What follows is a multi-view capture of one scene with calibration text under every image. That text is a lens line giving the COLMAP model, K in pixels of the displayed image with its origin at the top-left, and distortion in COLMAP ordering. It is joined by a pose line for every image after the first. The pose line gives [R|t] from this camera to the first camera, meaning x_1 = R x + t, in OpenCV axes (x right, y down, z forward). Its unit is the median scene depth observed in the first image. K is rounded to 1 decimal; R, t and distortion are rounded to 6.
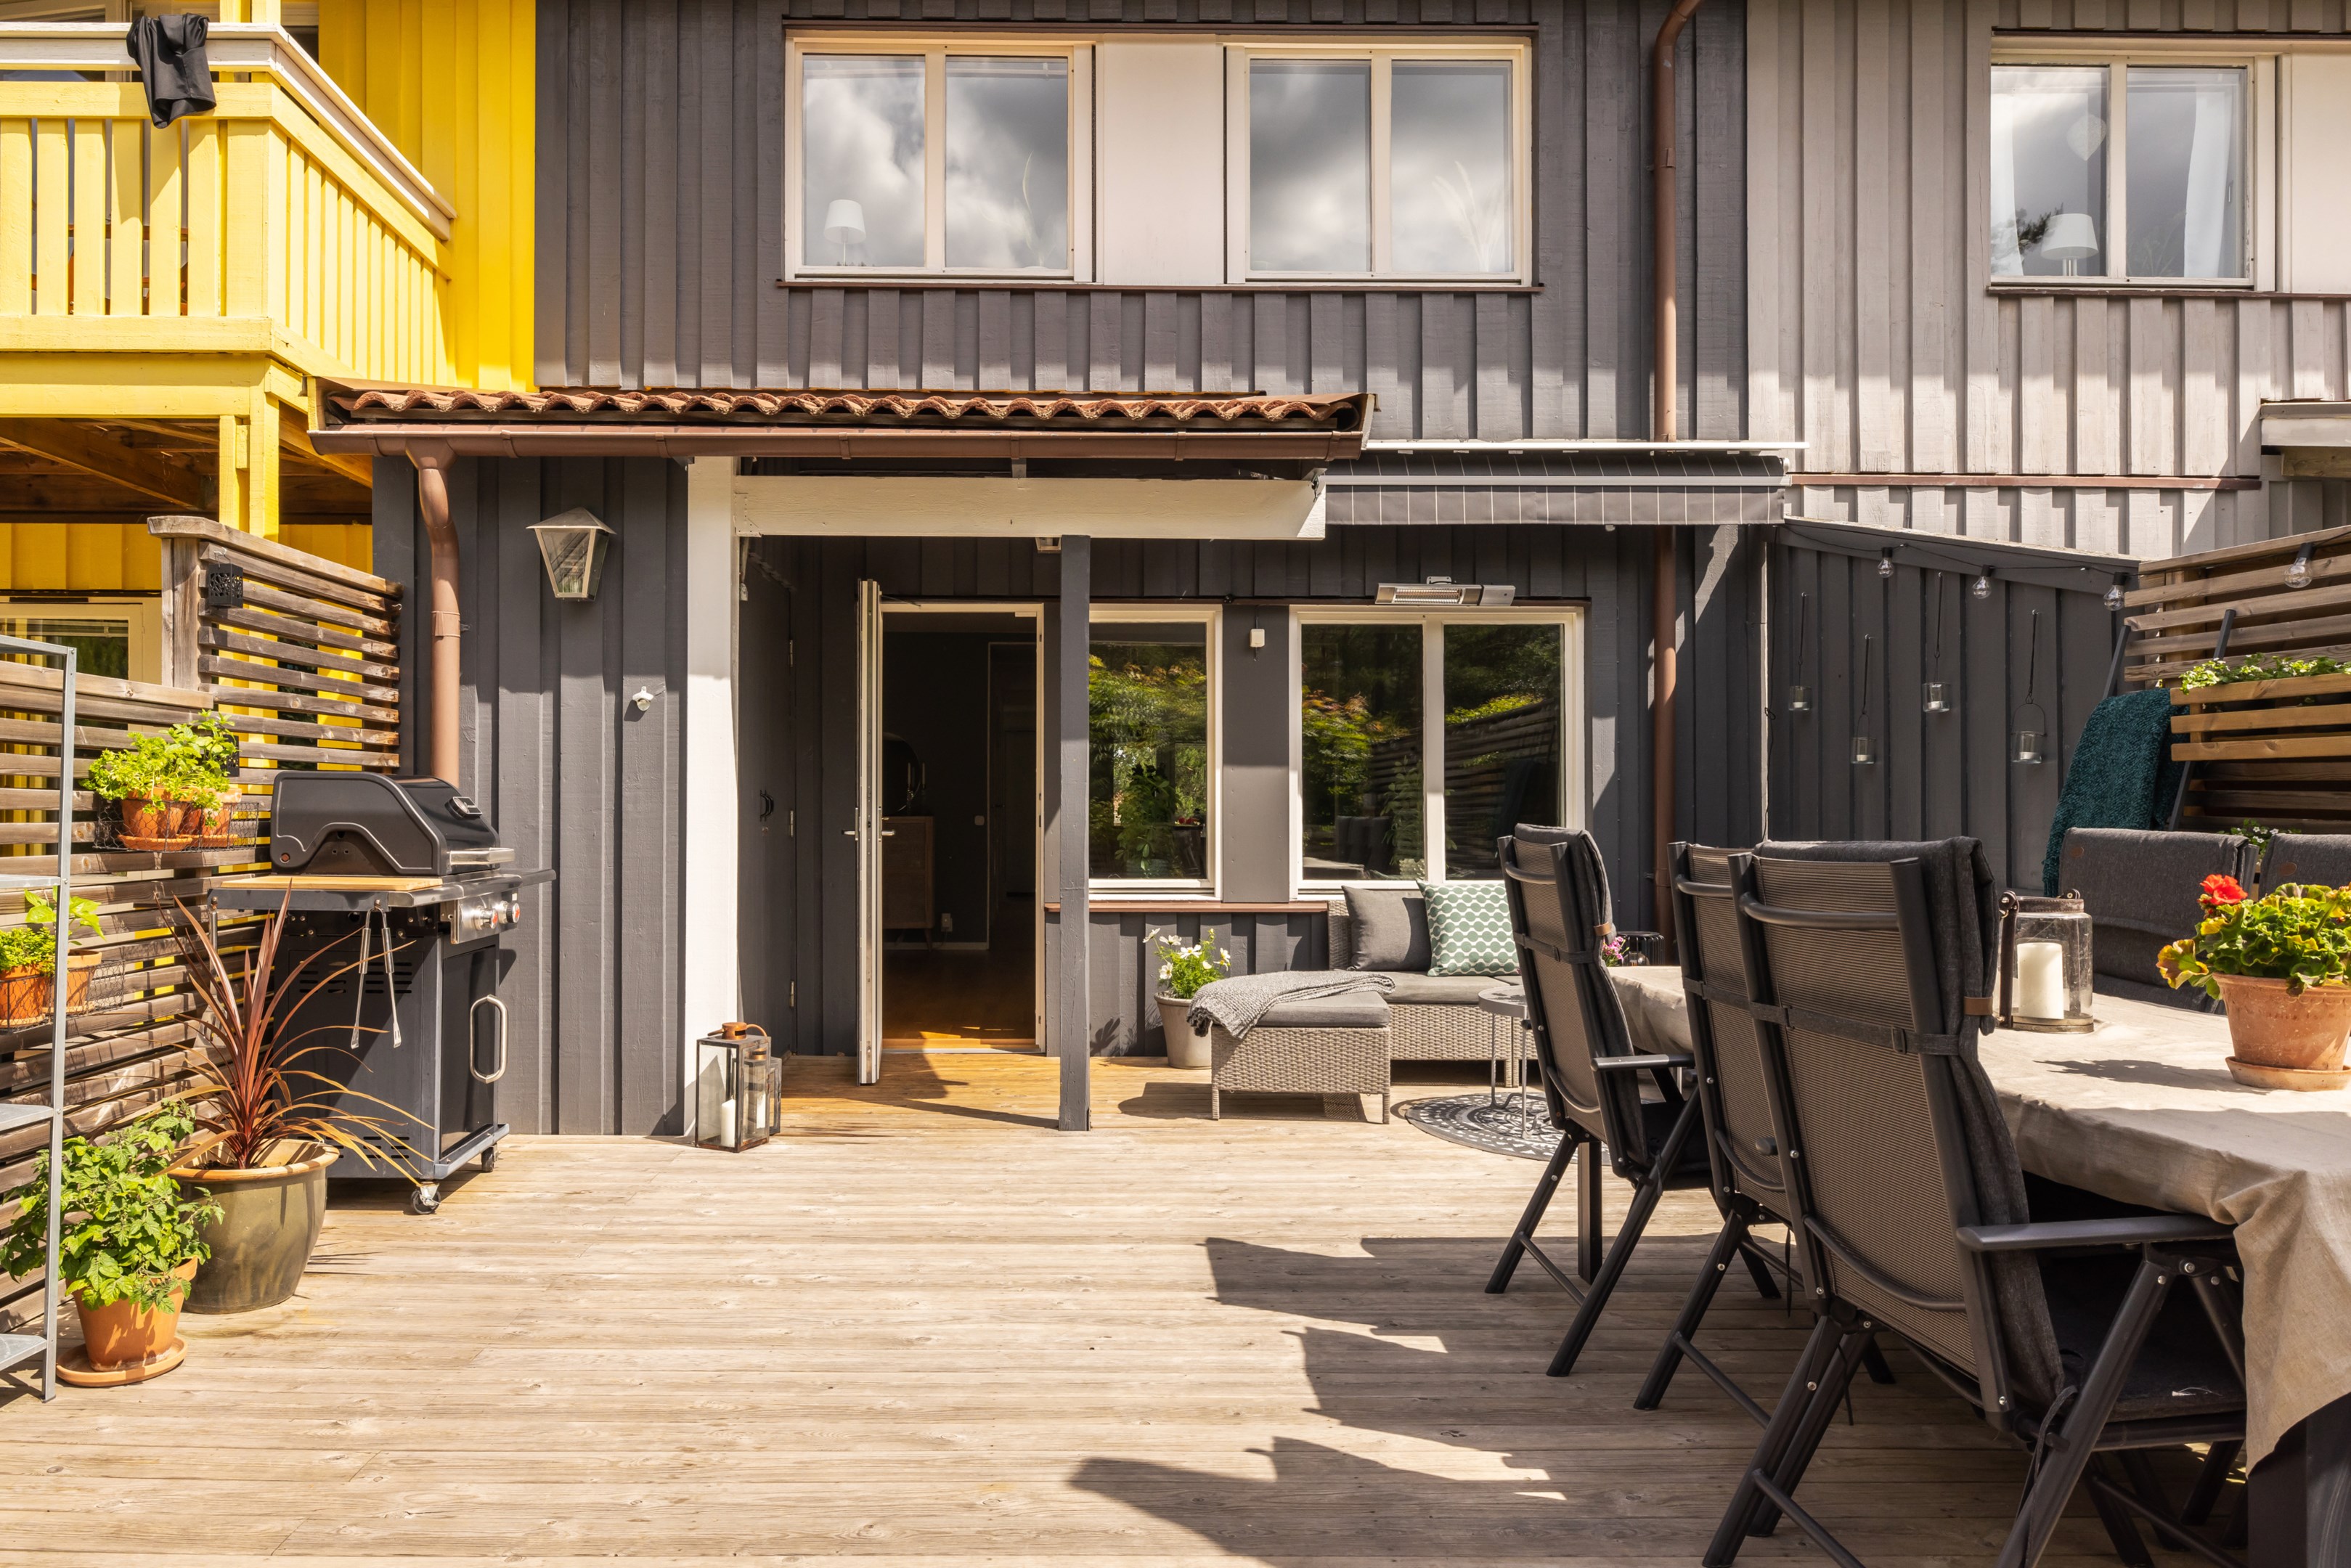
lens RADIAL K [[1485.0, 0, 1171.8], [0, 1485.0, 780.0], [0, 0, 1]] dist [-0.036473, -0.002915]
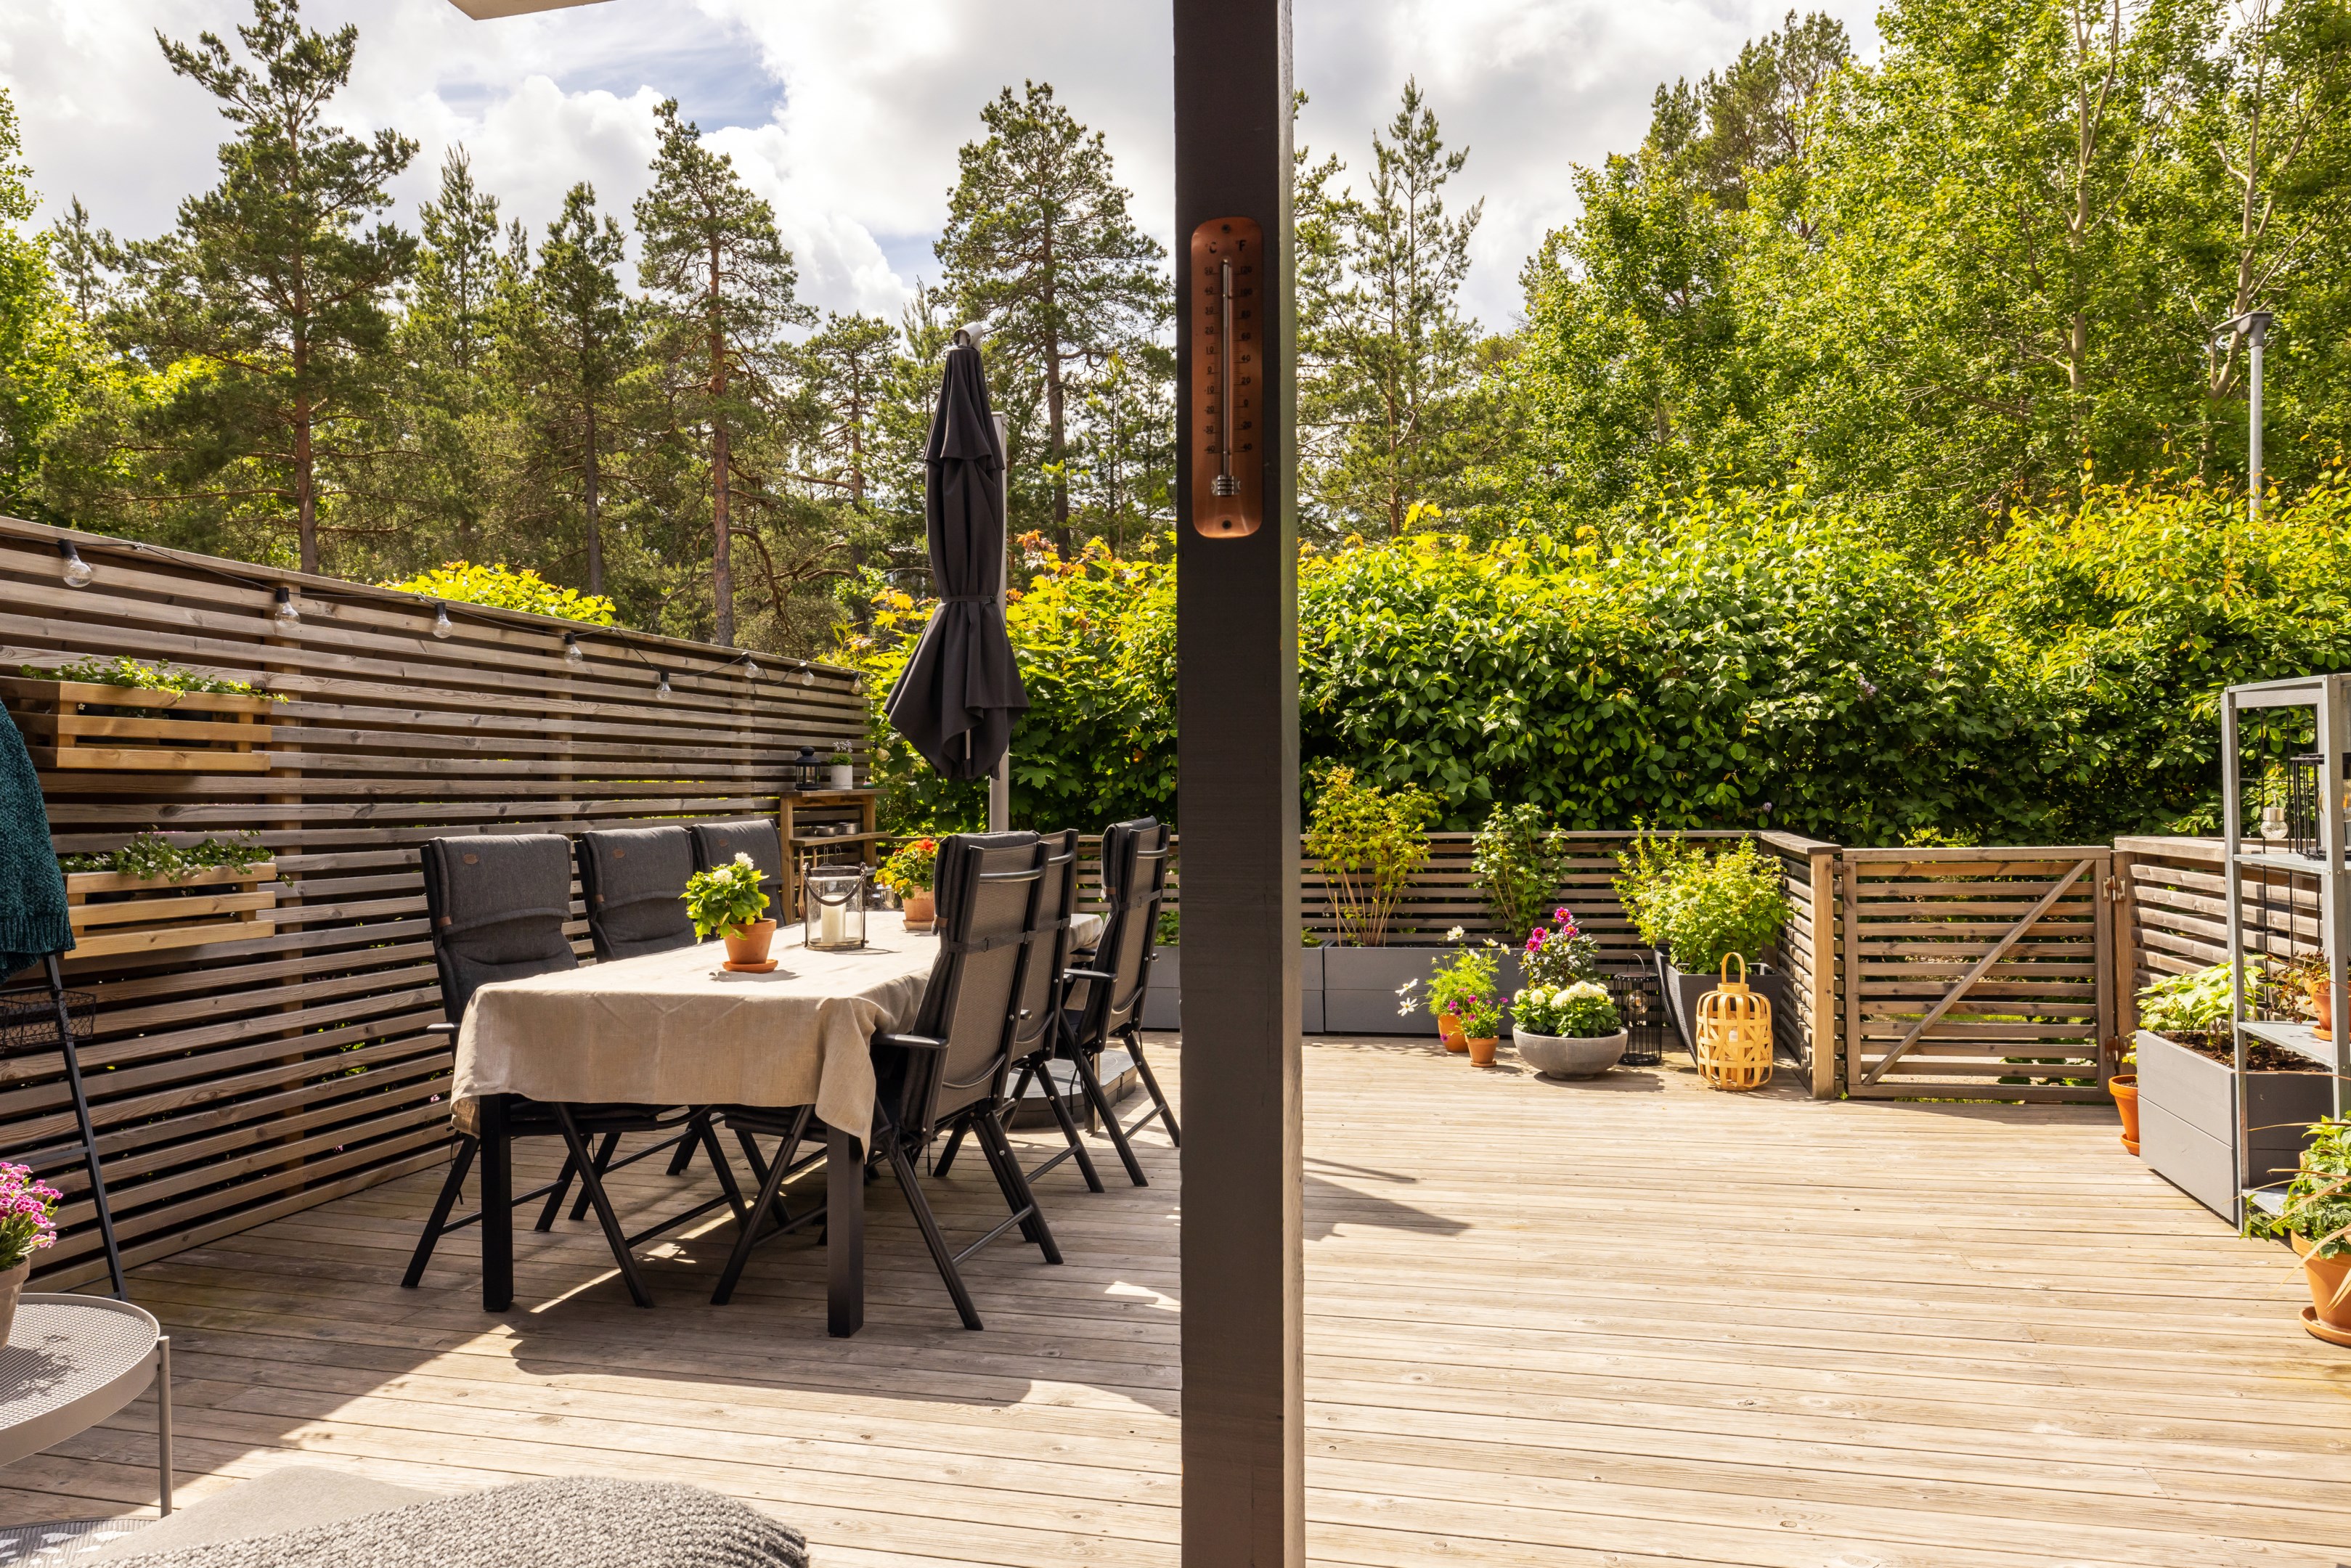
lens RADIAL K [[1551.1, 0, 1108.9], [0, 1551.1, 809.0], [0, 0, 1]] dist [-0.030471, 0.007657]
pose [[-0.930900, 0.003357, 0.365259, -0.270593], [0.007483, 0.999923, 0.009882, 0.006160], [-0.365198, 0.011932, -0.930853, 2.281527]]
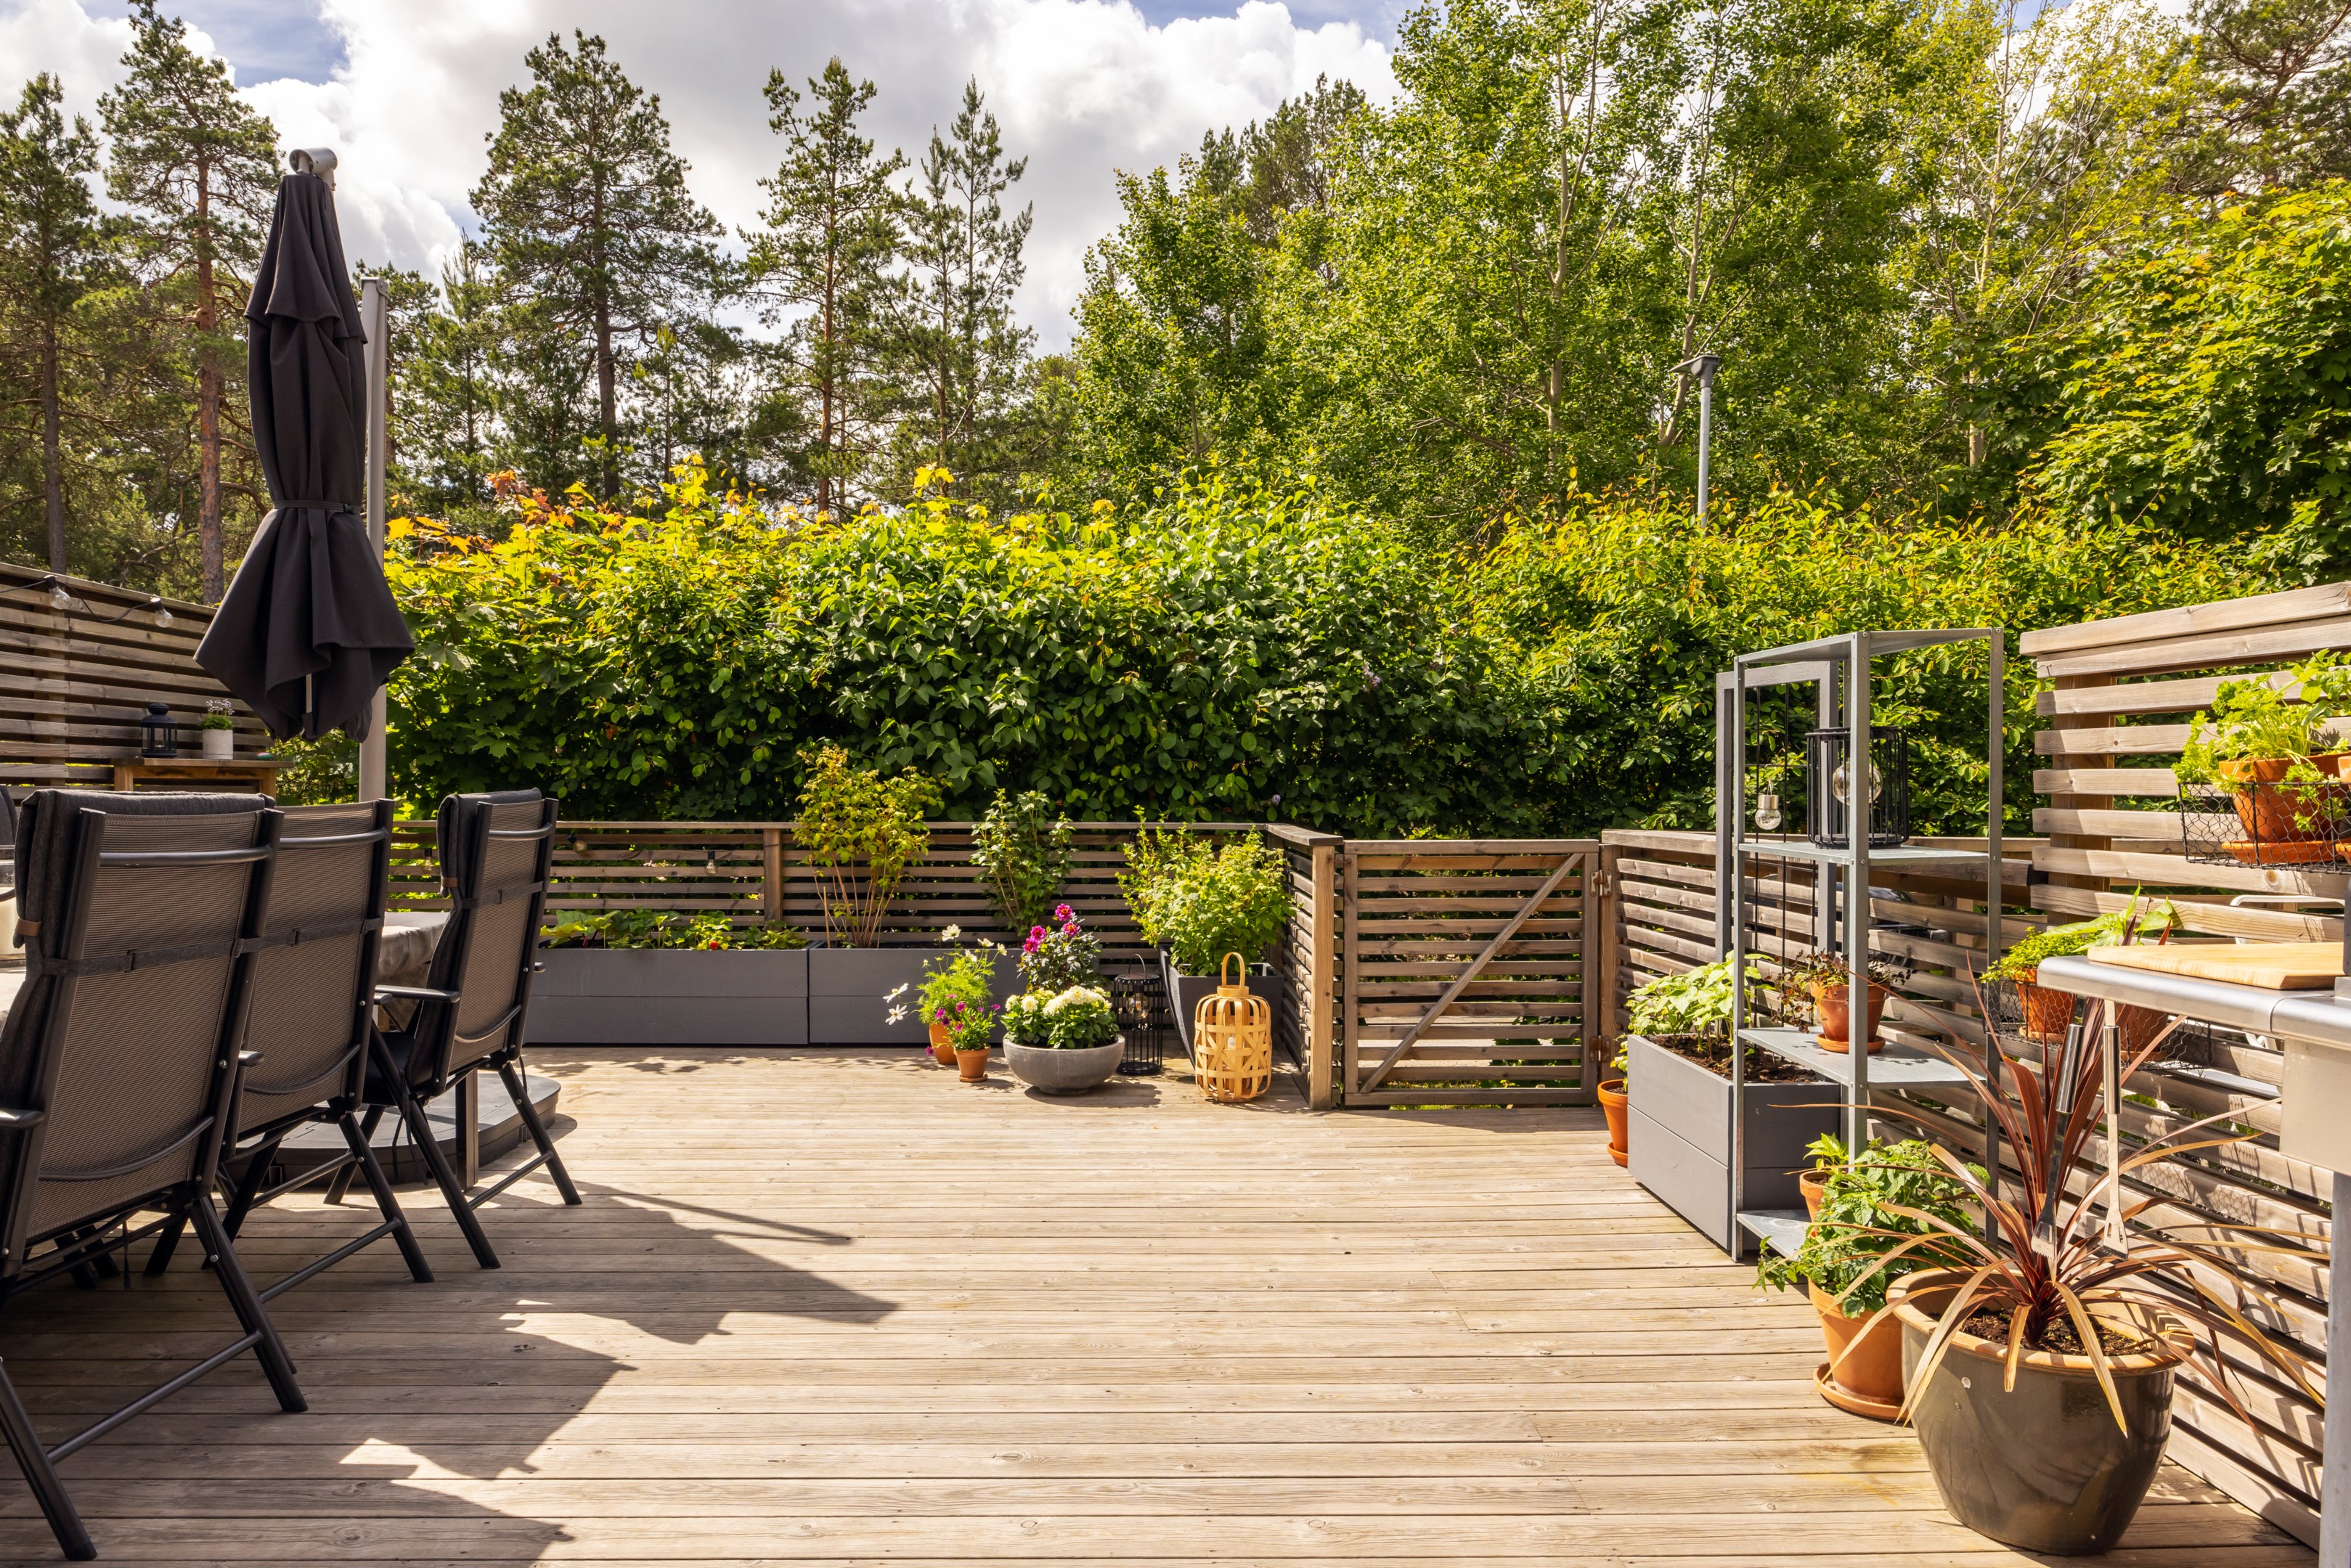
lens RADIAL K [[1485.0, 0, 1154.3], [0, 1485.0, 796.1], [0, 0, 1]] dist [-0.036473, -0.002915]
pose [[-0.997848, -0.012268, 0.064408, -0.310580], [-0.012278, 0.999925, 0.000239, 0.031654], [-0.064406, -0.000553, -0.997924, 1.905502]]
